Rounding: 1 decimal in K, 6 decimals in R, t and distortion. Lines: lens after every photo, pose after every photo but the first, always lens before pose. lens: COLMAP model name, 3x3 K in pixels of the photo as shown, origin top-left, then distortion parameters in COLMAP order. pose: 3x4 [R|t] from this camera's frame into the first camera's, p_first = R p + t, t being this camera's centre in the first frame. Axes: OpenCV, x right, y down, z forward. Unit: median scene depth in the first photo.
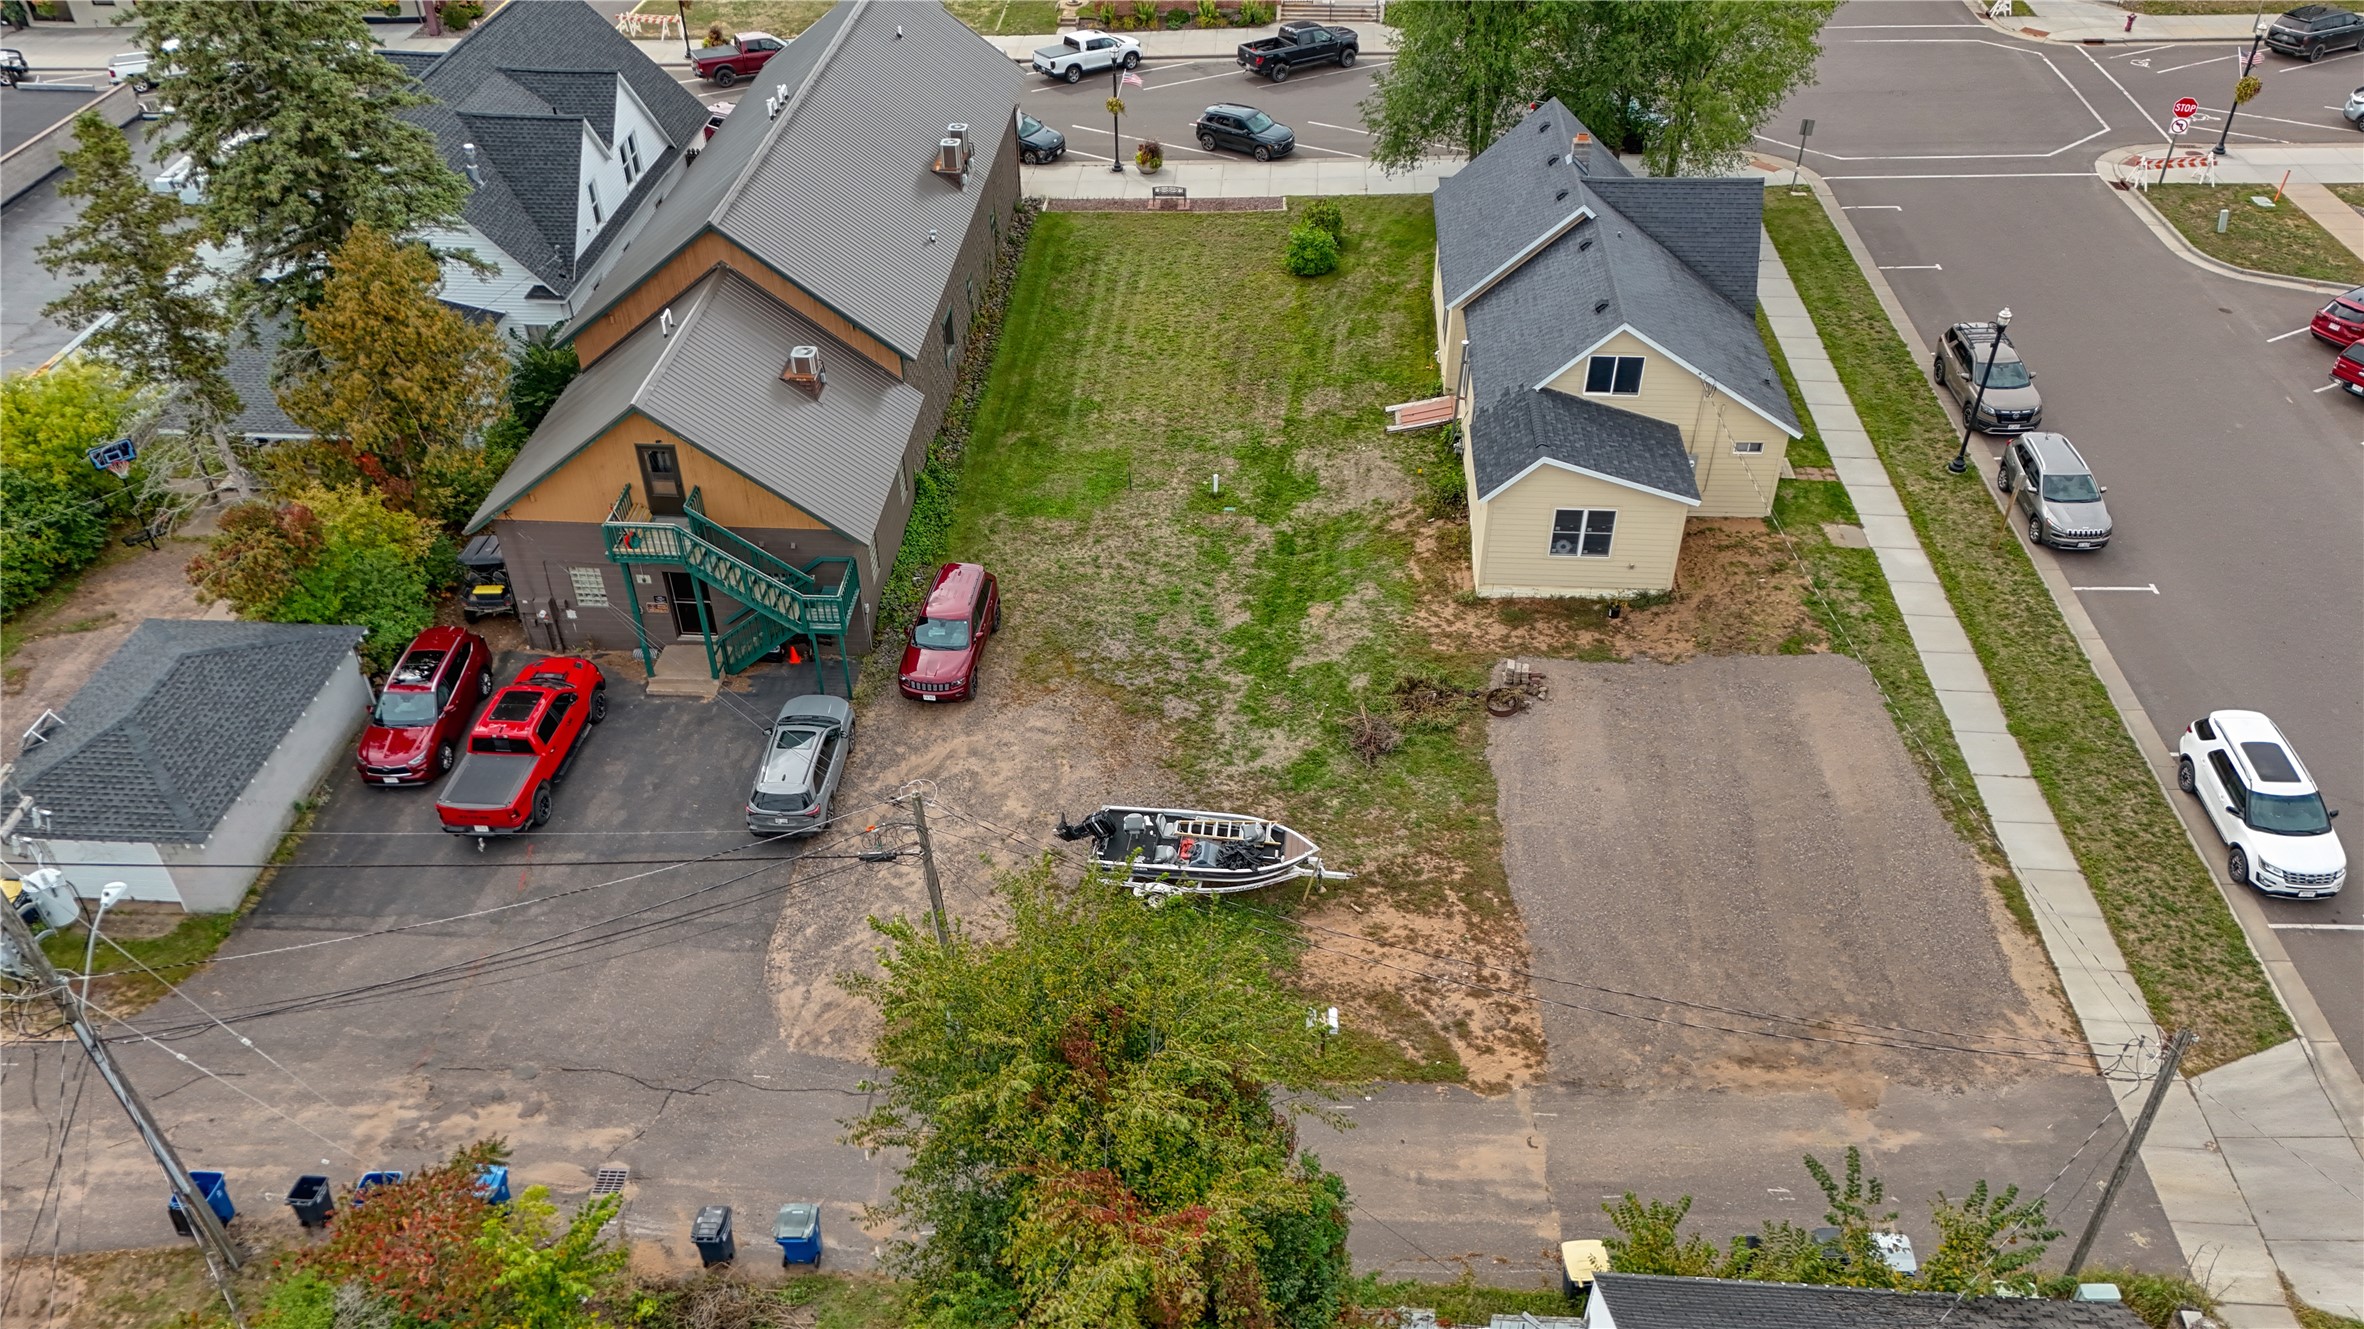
lens RADIAL K [[1747.9, 0, 1199.4], [0, 1747.9, 660.9], [0, 0, 1]] dist [0.069371, -0.058990]
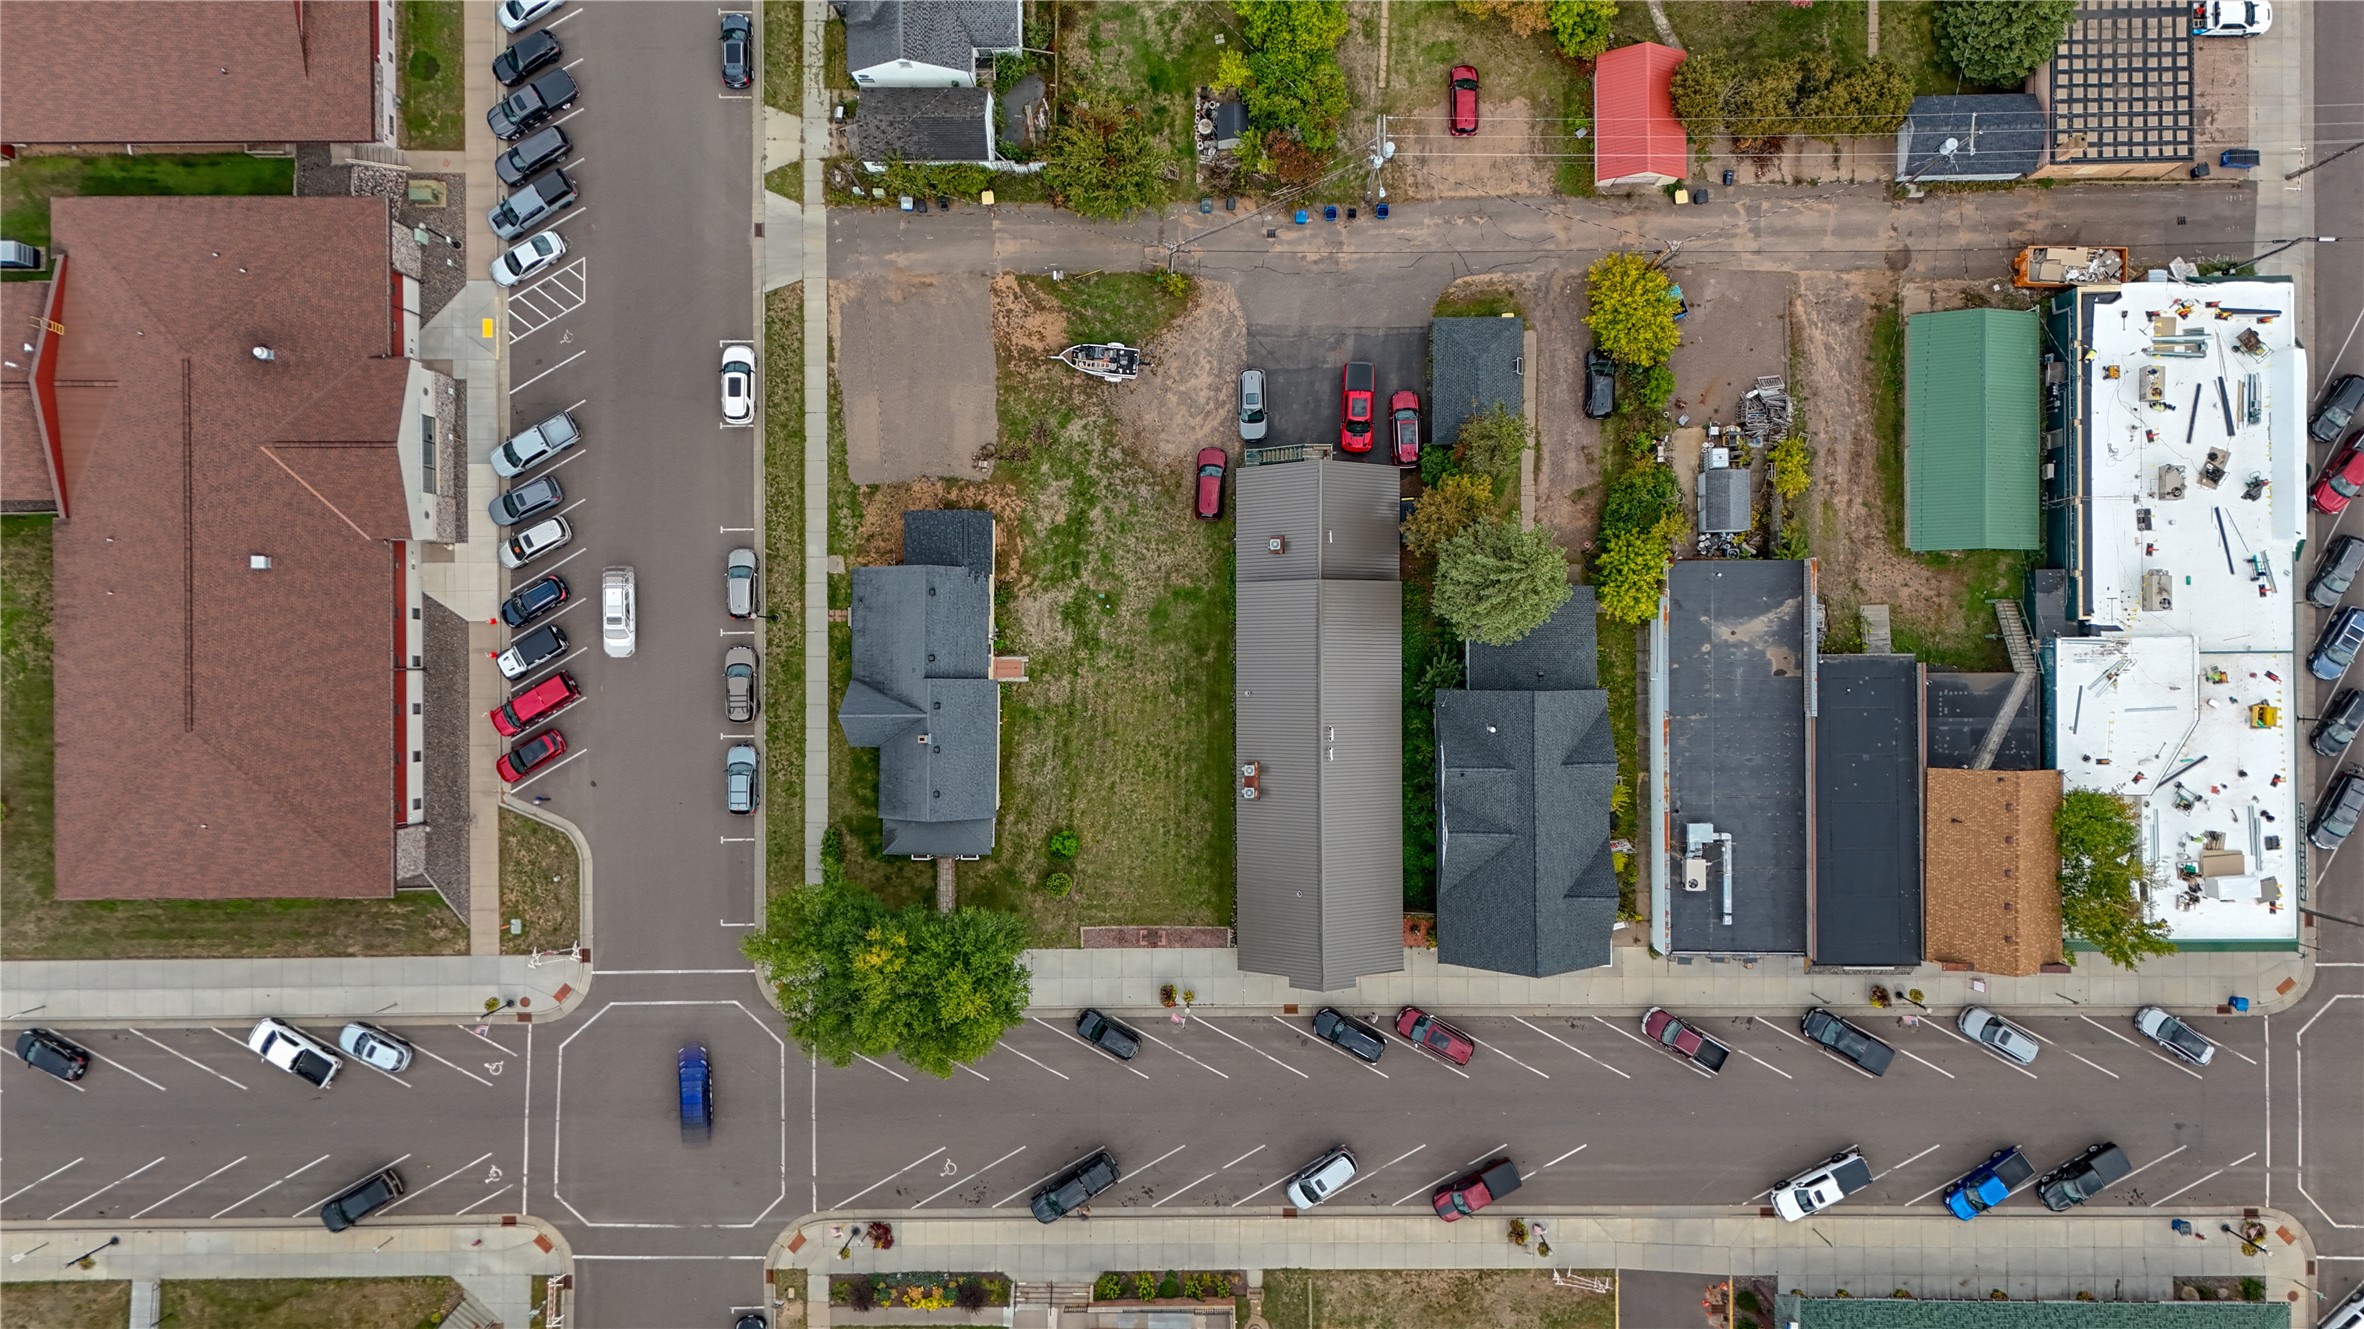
lens RADIAL K [[1747.9, 0, 1183.0], [0, 1747.9, 723.4], [0, 0, 1]] dist [0.069371, -0.058990]
pose [[-0.997948, 0.055734, 0.031526, -0.168709], [-0.008101, -0.598287, 0.801241, -2.260120], [0.063518, 0.799342, 0.597510, -0.207607]]
